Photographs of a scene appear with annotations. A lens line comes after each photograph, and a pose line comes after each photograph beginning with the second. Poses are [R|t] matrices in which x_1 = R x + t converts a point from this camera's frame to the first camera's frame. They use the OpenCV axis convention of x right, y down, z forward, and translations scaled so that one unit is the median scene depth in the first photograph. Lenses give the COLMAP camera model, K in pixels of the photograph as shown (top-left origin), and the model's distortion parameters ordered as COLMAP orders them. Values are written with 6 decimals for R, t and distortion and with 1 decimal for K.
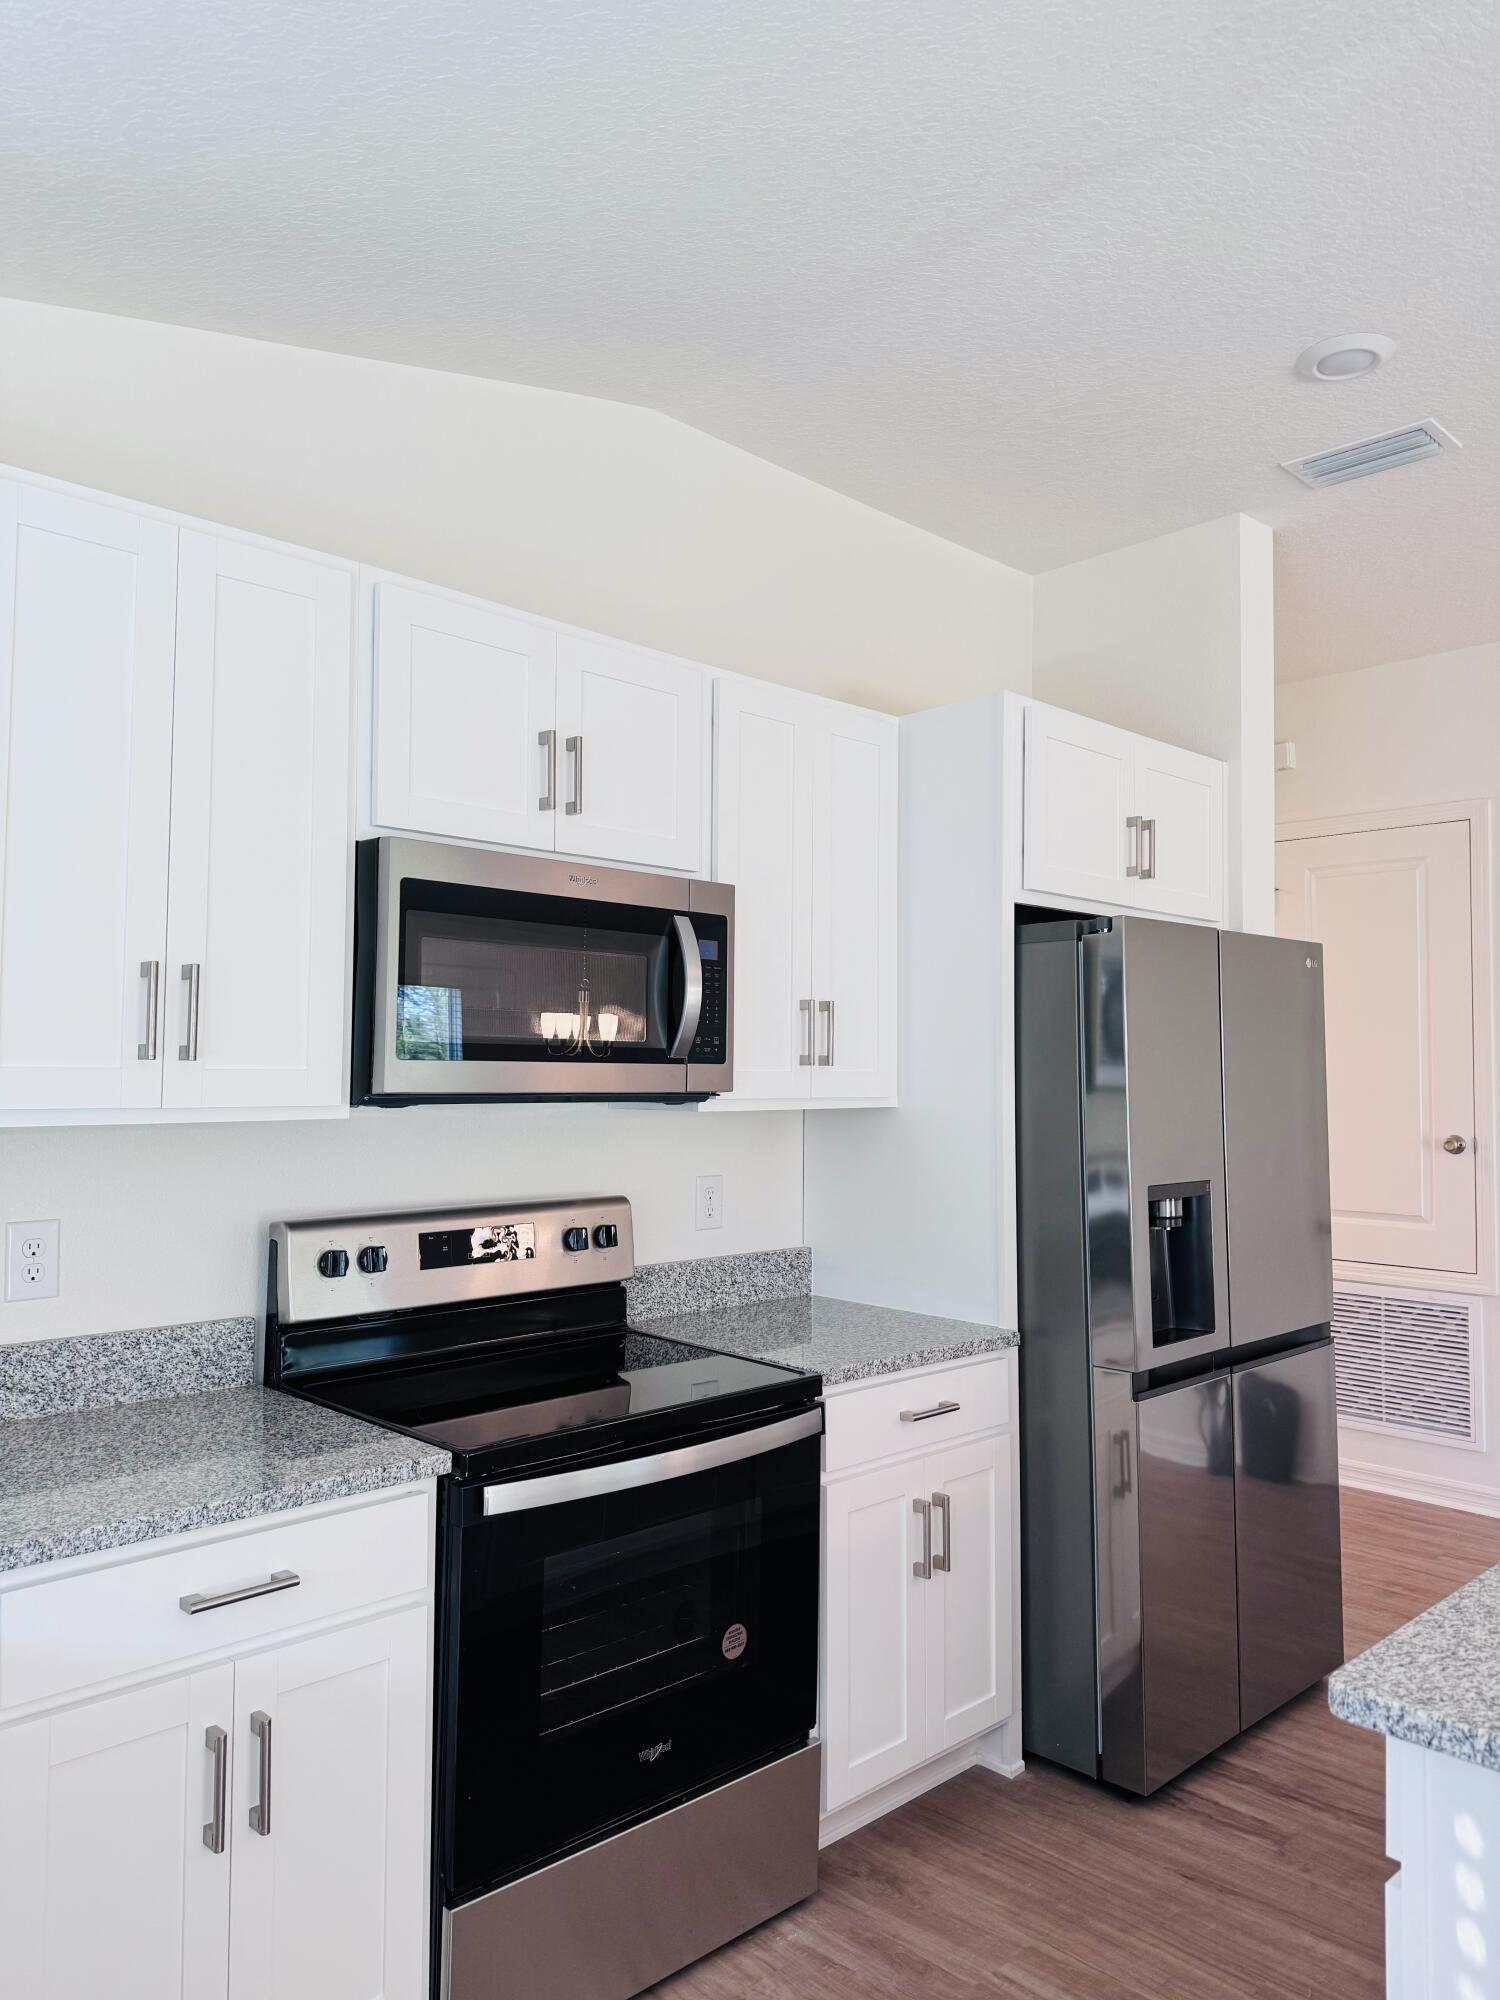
lens RADIAL K [[1394.0, 0, 746.6], [0, 1394.0, 996.3], [0, 0, 1]] dist [0.028529, -0.003643]
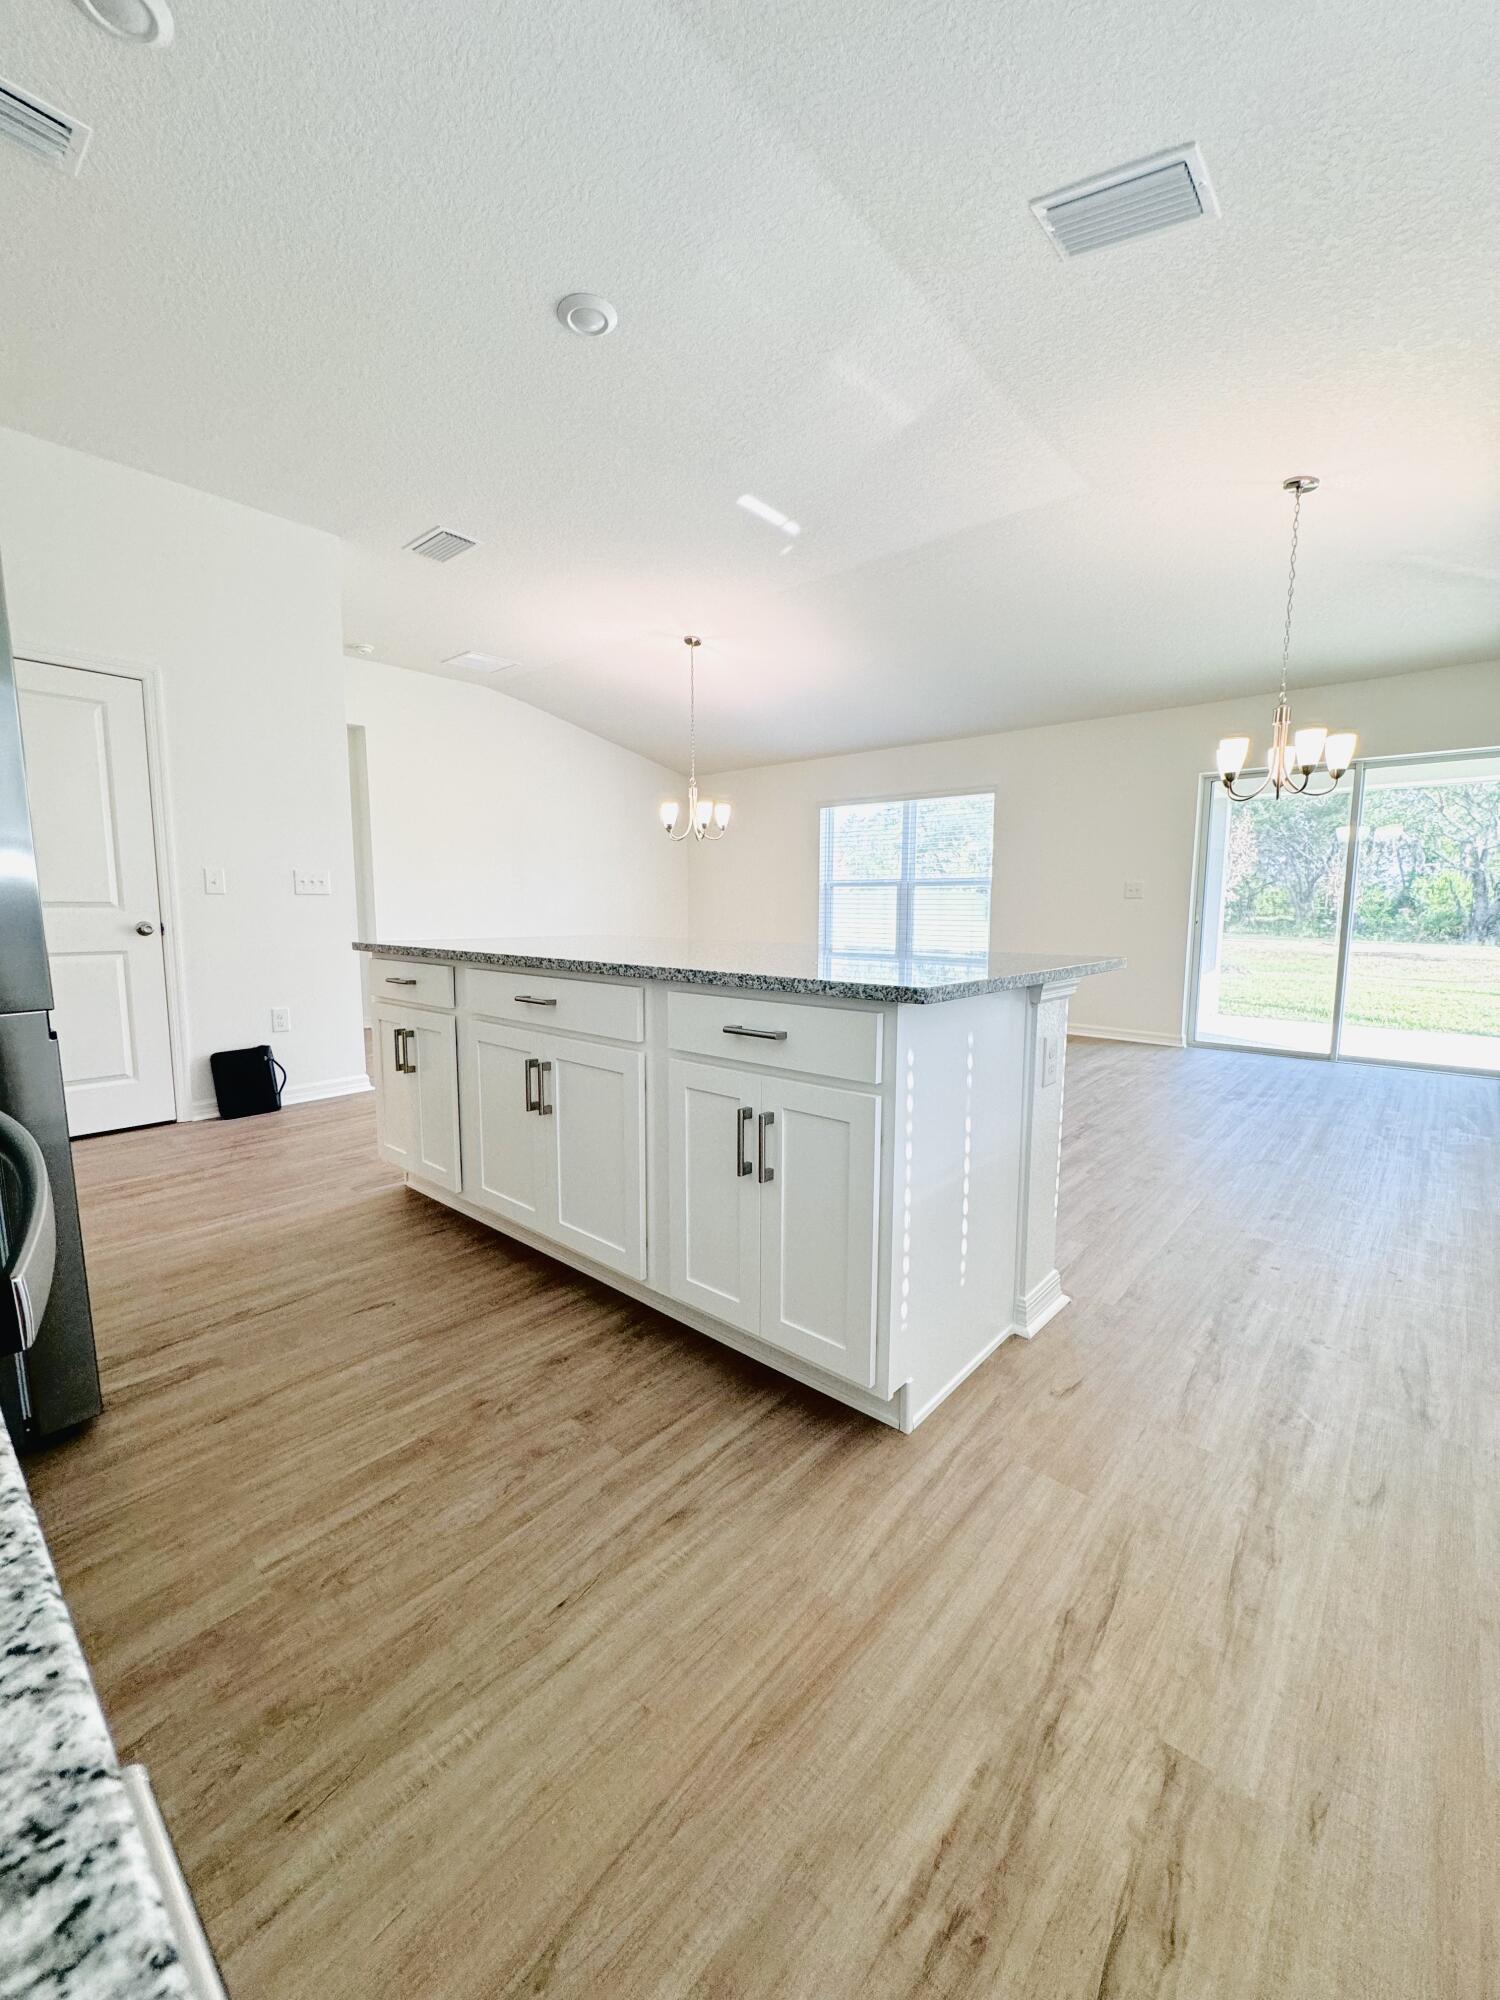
lens RADIAL K [[801.3, 0, 749.0], [0, 801.3, 1002.4], [0, 0, 1]] dist [-0.000529, 0.000365]
pose [[-0.080414, -0.127752, 0.988541, -0.316029], [-0.068898, 0.990093, 0.122348, 0.183308], [-0.994378, -0.058270, -0.088419, 0.655354]]
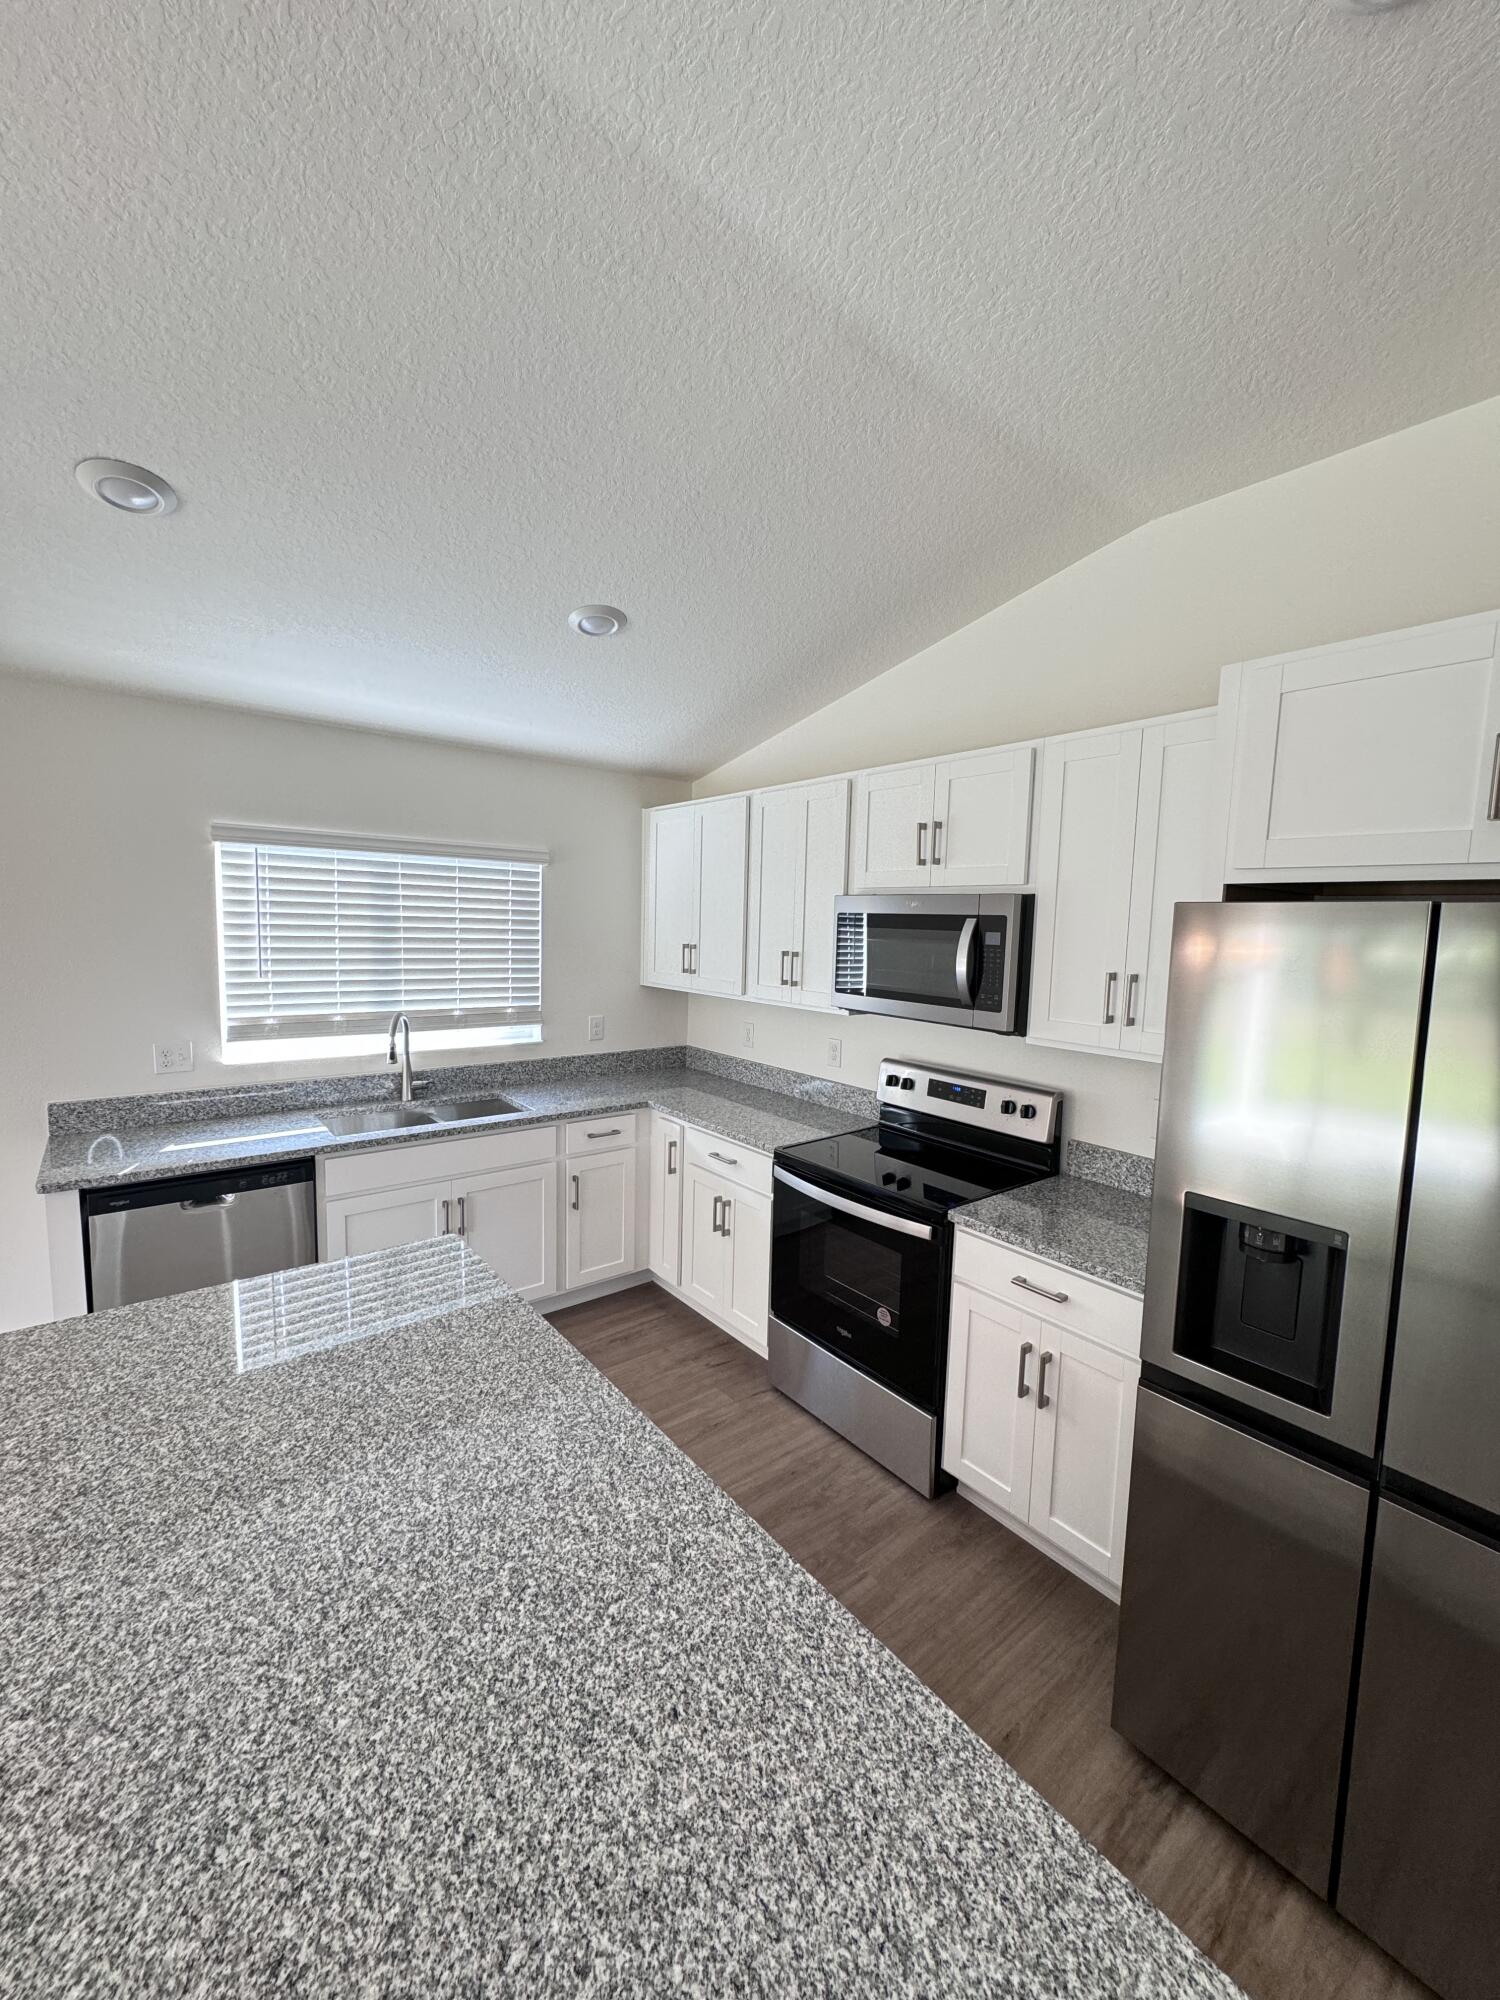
lens RADIAL K [[801.3, 0, 745.1], [0, 801.3, 1000.3], [0, 0, 1]] dist [-0.000529, 0.000365]
pose [[-0.104312, 0.081959, -0.991162, 0.941753], [0.023394, 0.996525, 0.079941, -0.043580], [0.994269, -0.014849, -0.105867, 0.855951]]
